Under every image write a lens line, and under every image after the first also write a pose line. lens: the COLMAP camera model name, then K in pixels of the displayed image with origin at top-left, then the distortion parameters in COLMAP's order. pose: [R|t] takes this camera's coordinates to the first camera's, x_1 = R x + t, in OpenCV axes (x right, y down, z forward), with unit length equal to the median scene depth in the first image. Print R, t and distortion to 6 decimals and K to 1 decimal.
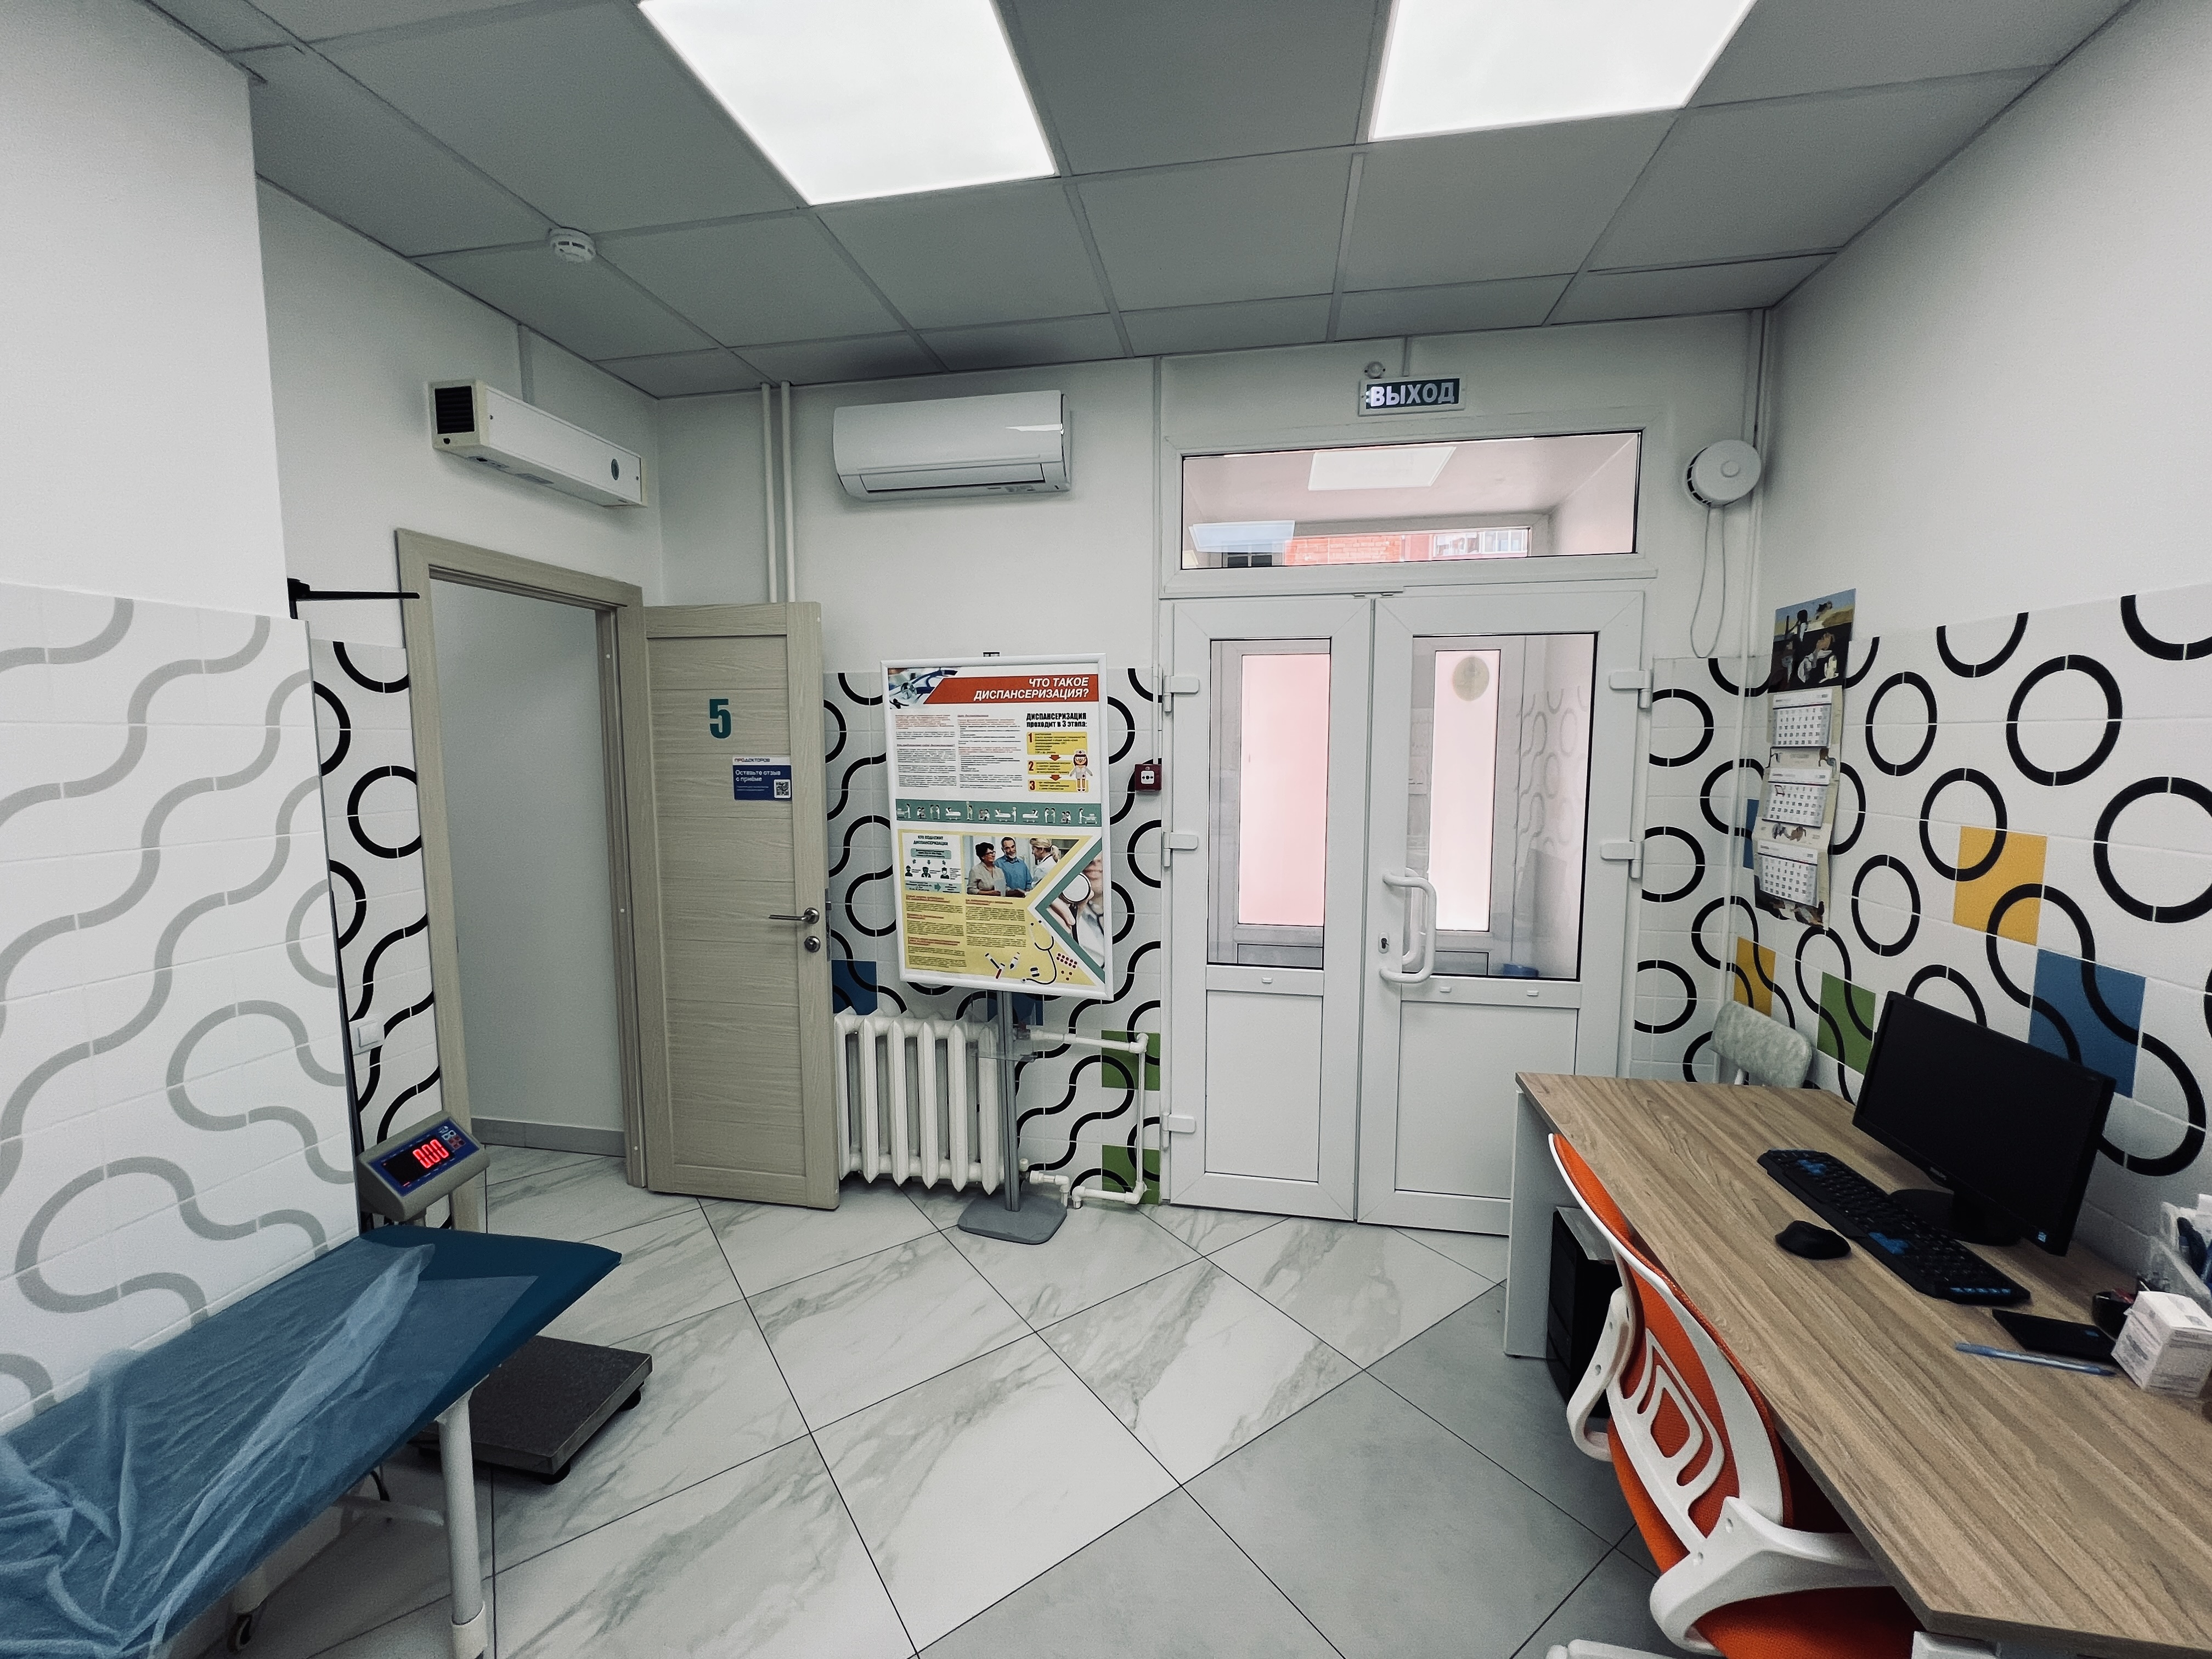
lens RADIAL K [[883.1, 0, 1103.1], [0, 883.1, 832.7], [0, 0, 1]] dist [-0.003083, 0.000694]
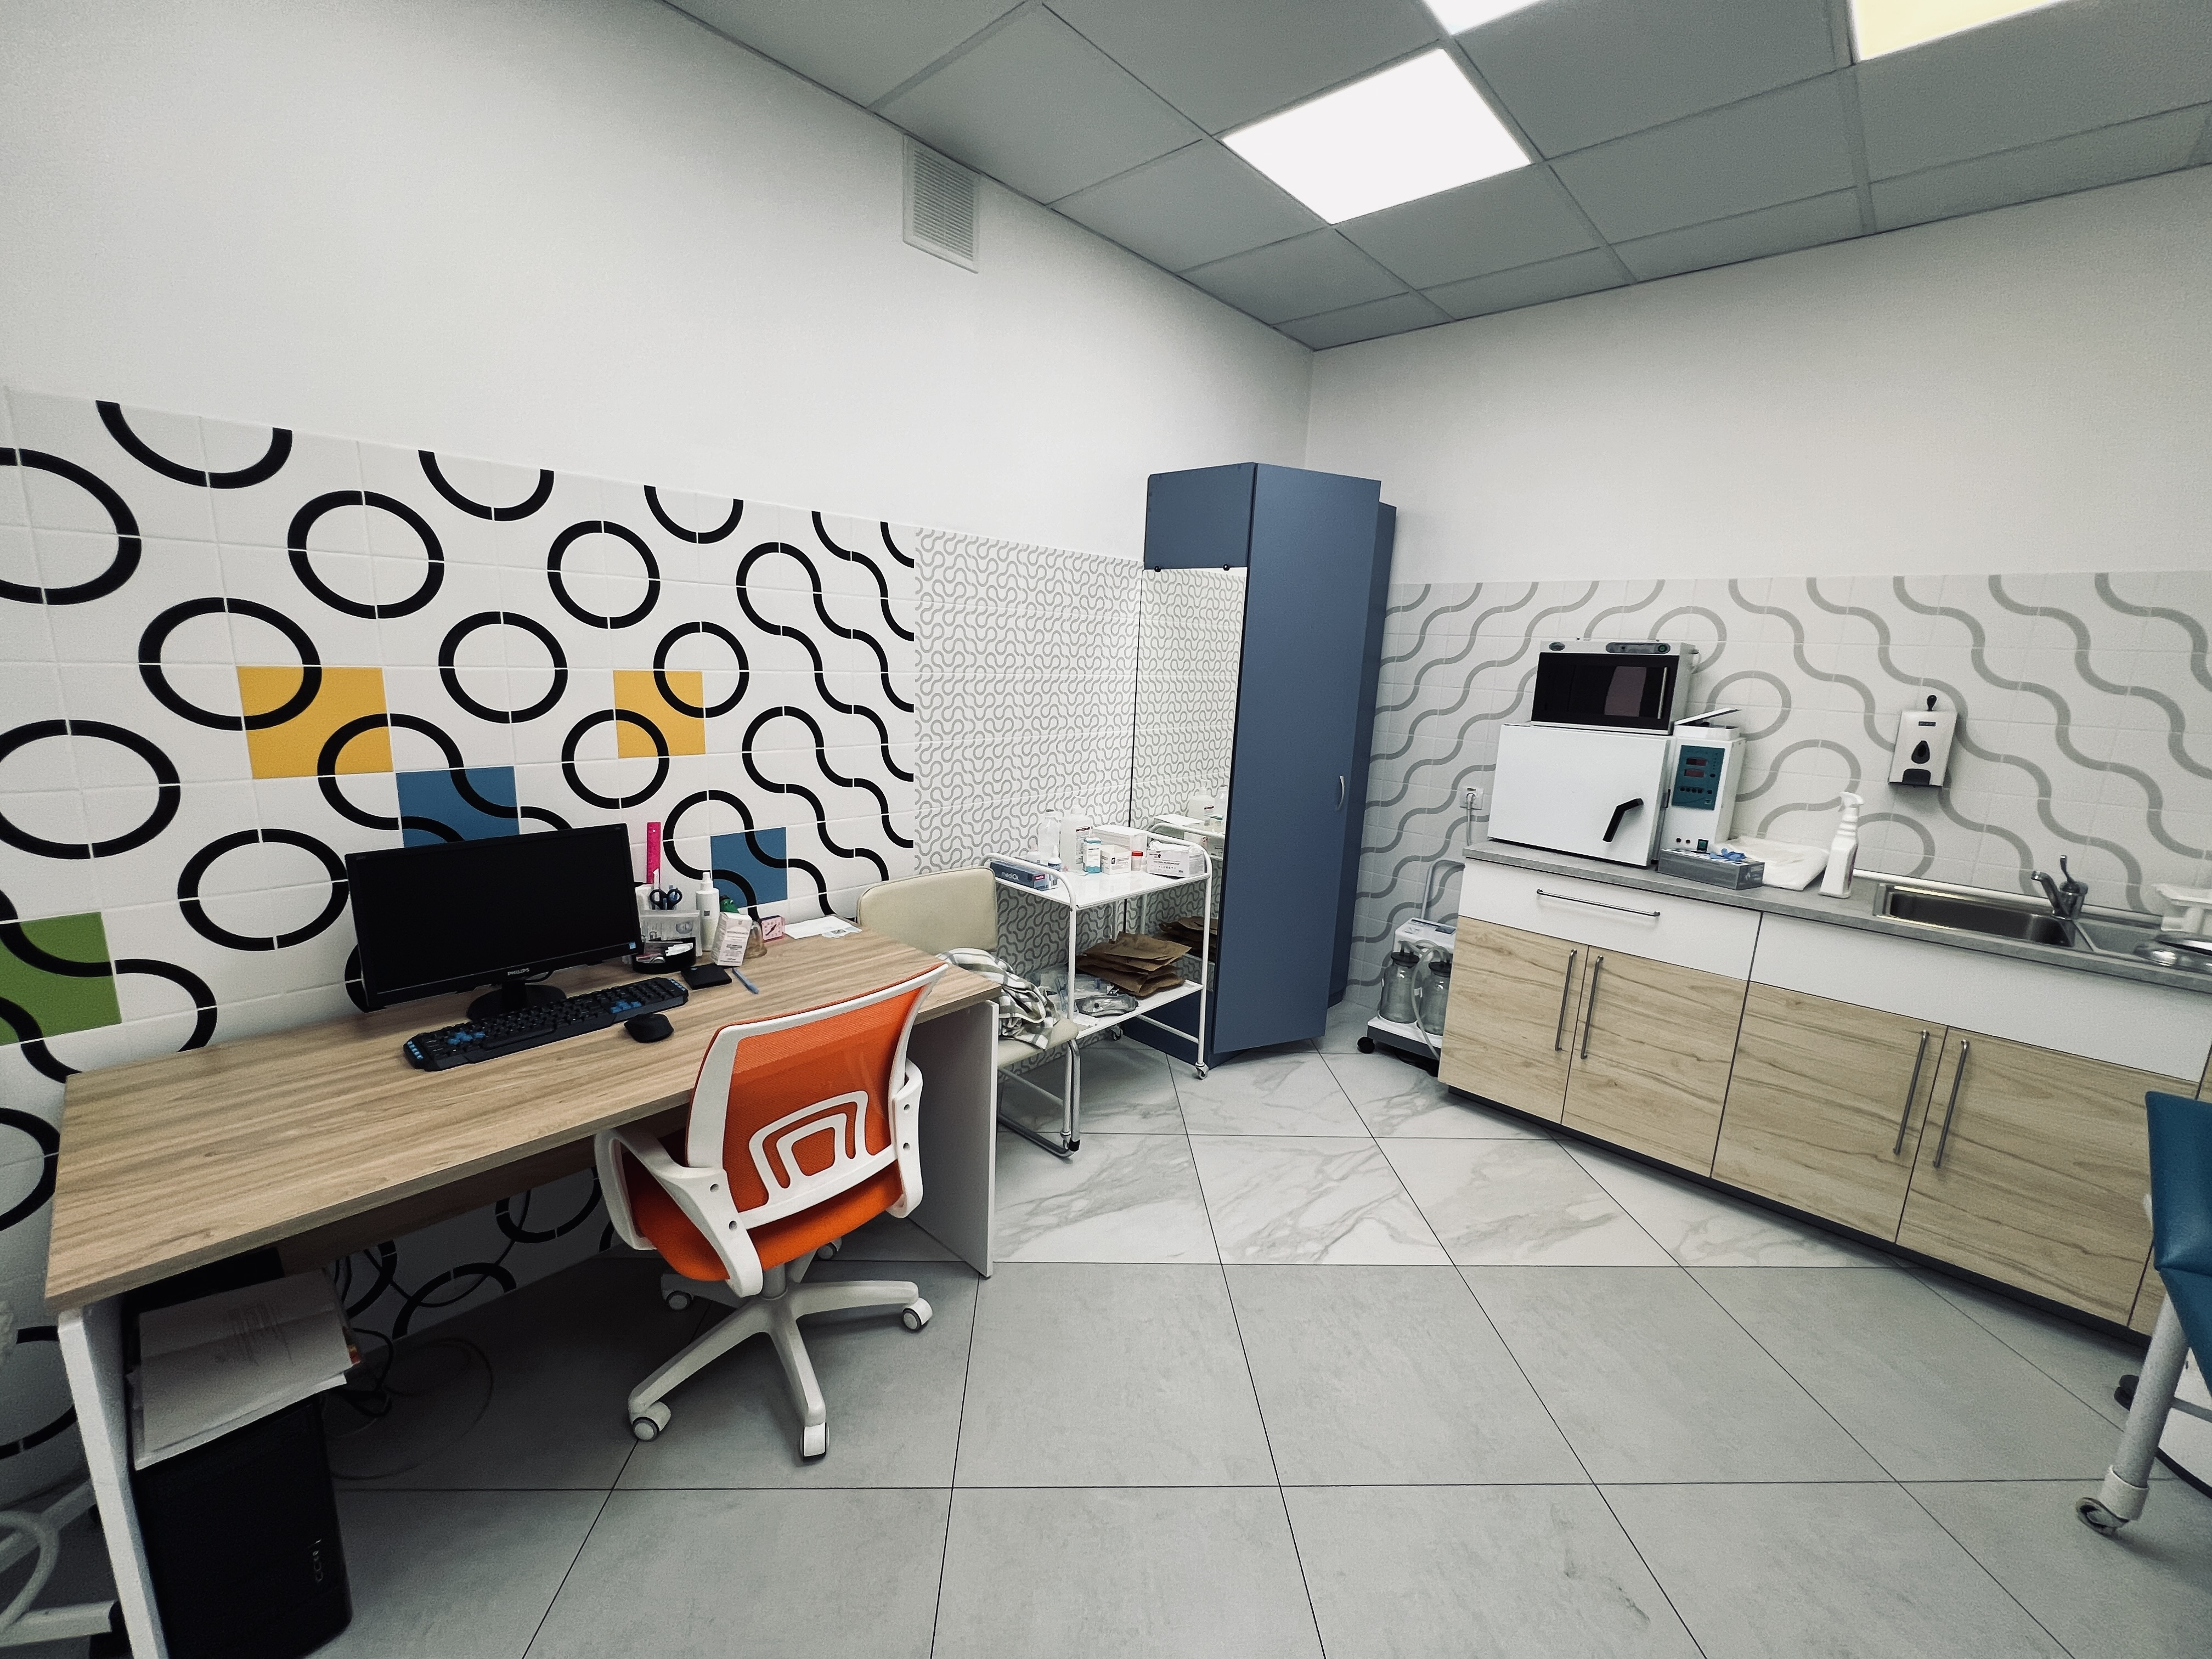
lens RADIAL K [[883.1, 0, 1101.5], [0, 883.1, 824.4], [0, 0, 1]] dist [-0.003083, 0.000694]
pose [[-0.846365, -0.137366, 0.514584, -0.231934], [0.015706, 0.959311, 0.281916, -0.097273], [-0.532372, 0.246686, -0.809769, 1.399464]]
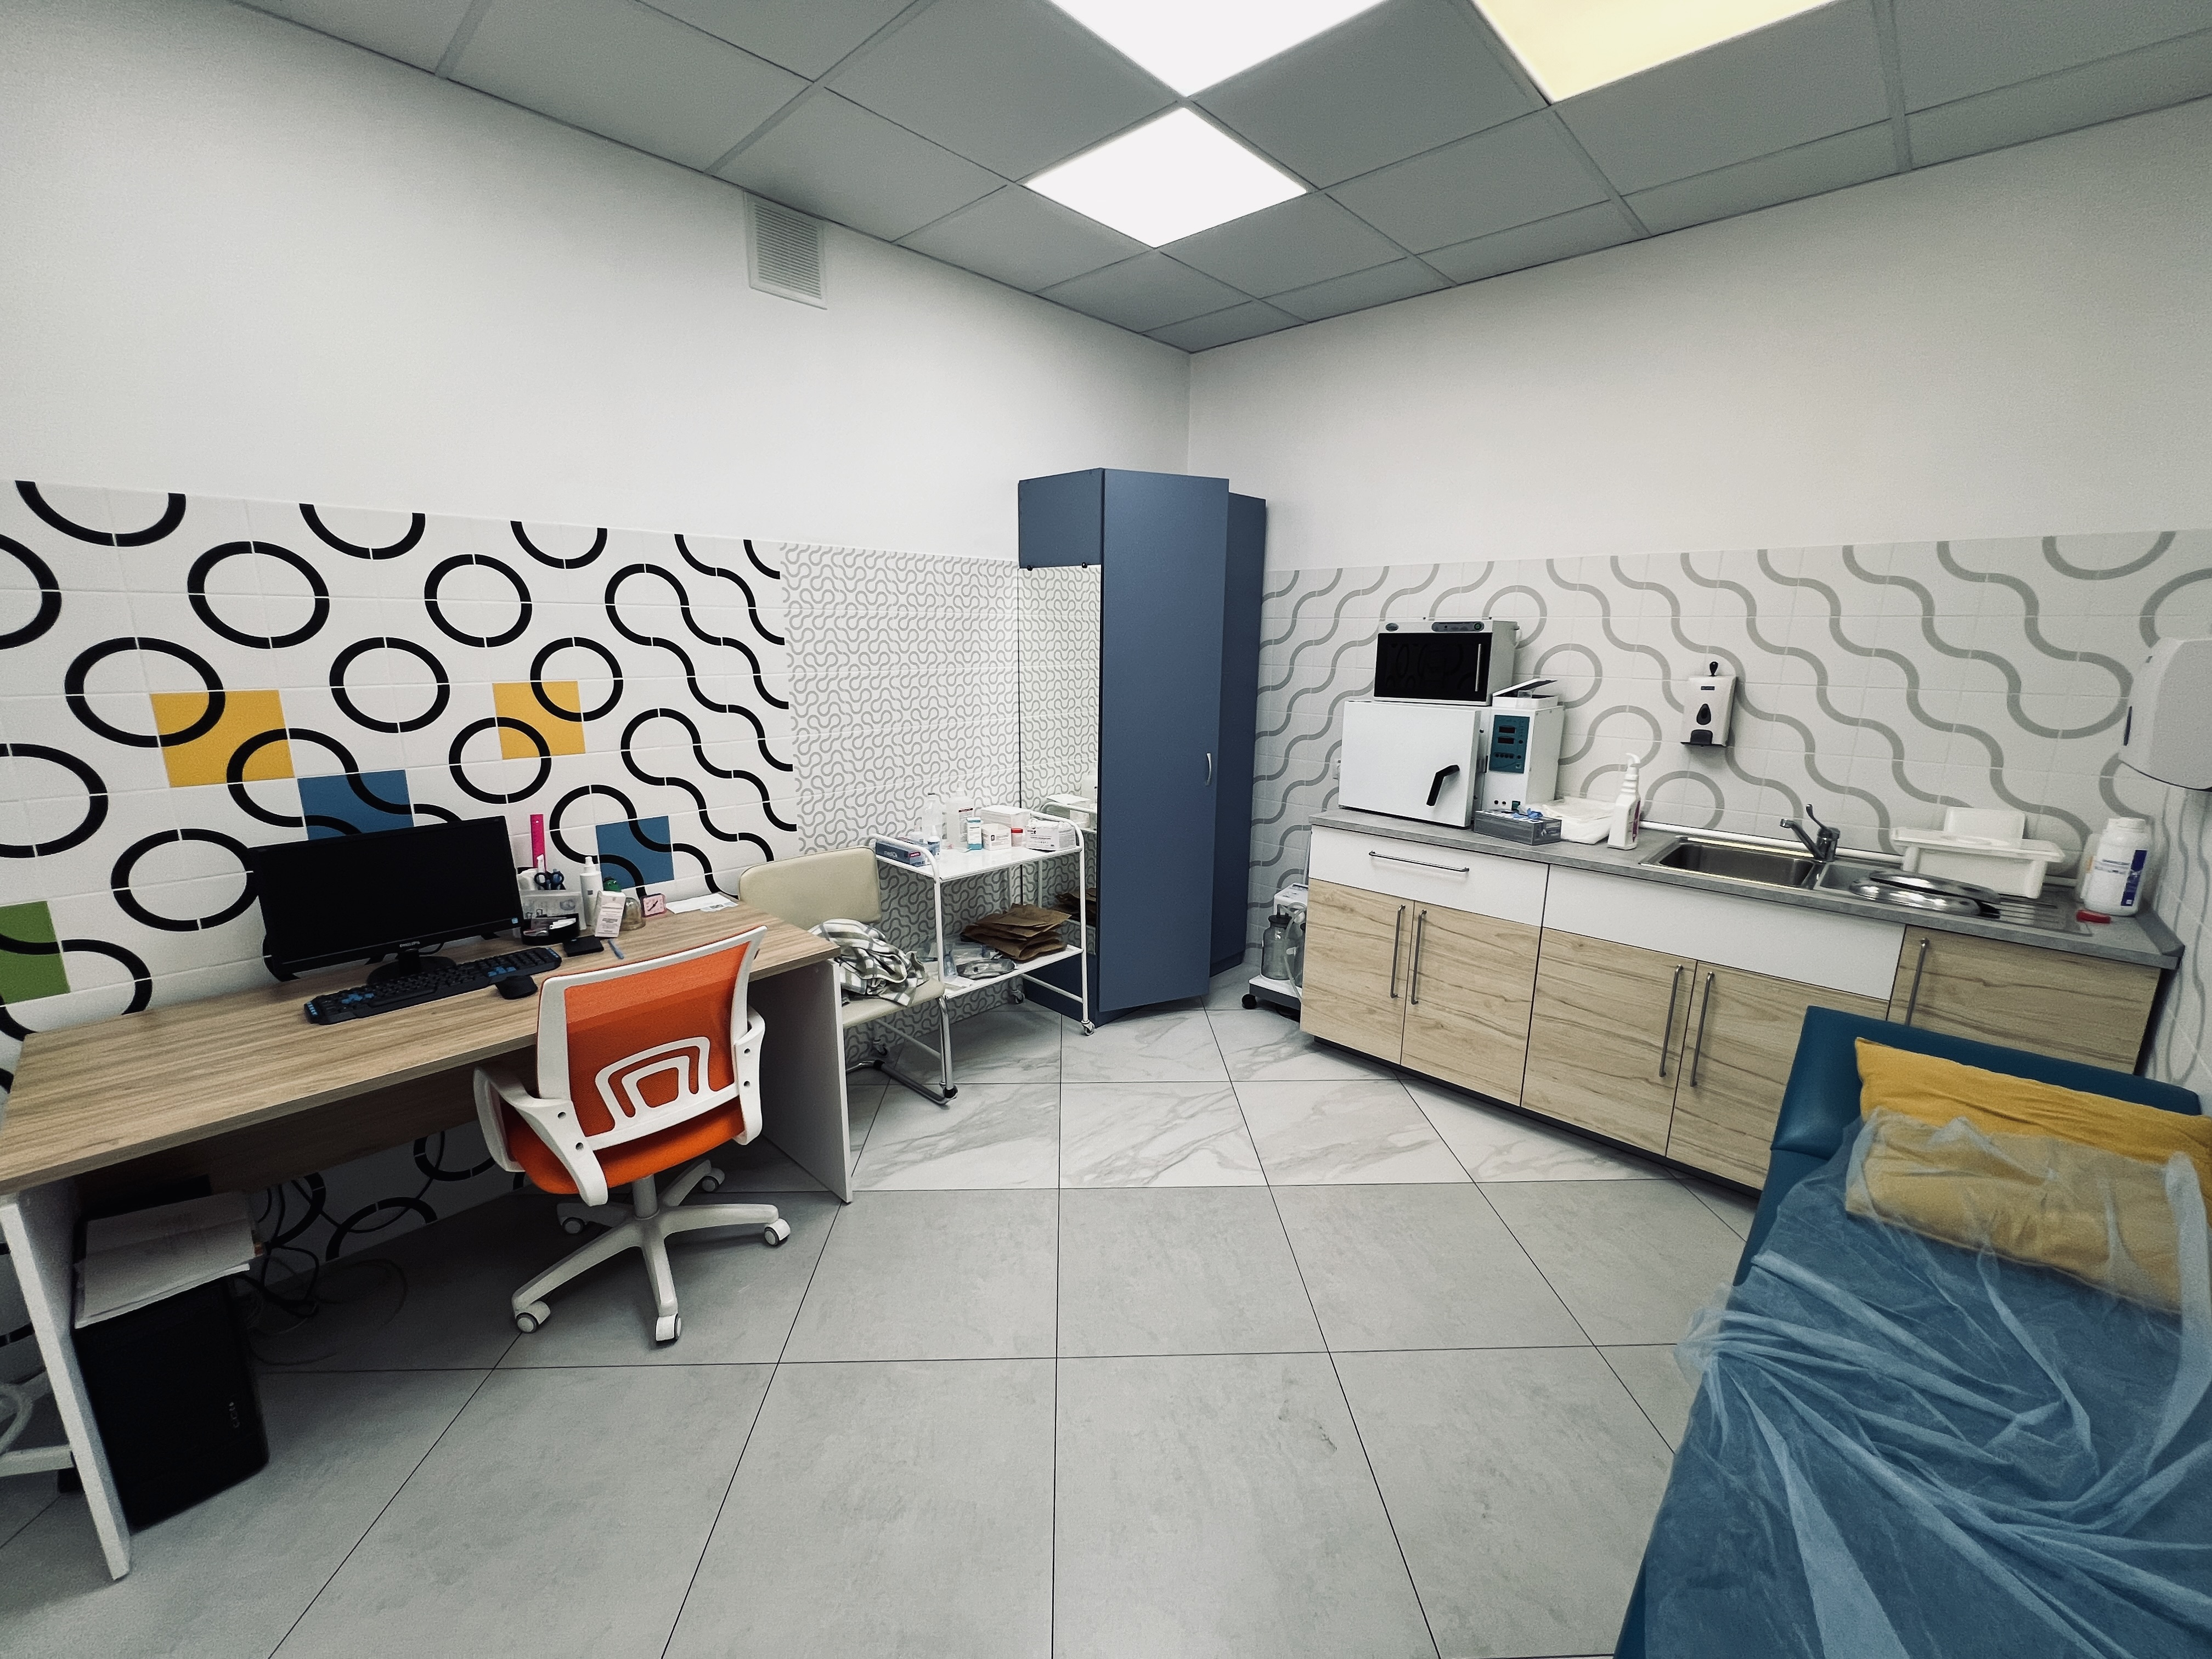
lens RADIAL K [[883.1, 0, 1101.6], [0, 883.1, 824.4], [0, 0, 1]] dist [-0.003083, 0.000694]
pose [[-0.841517, -0.120080, 0.526716, -0.583319], [0.051212, 0.952861, 0.299052, -0.124182], [-0.537798, 0.278632, -0.795700, 1.376128]]
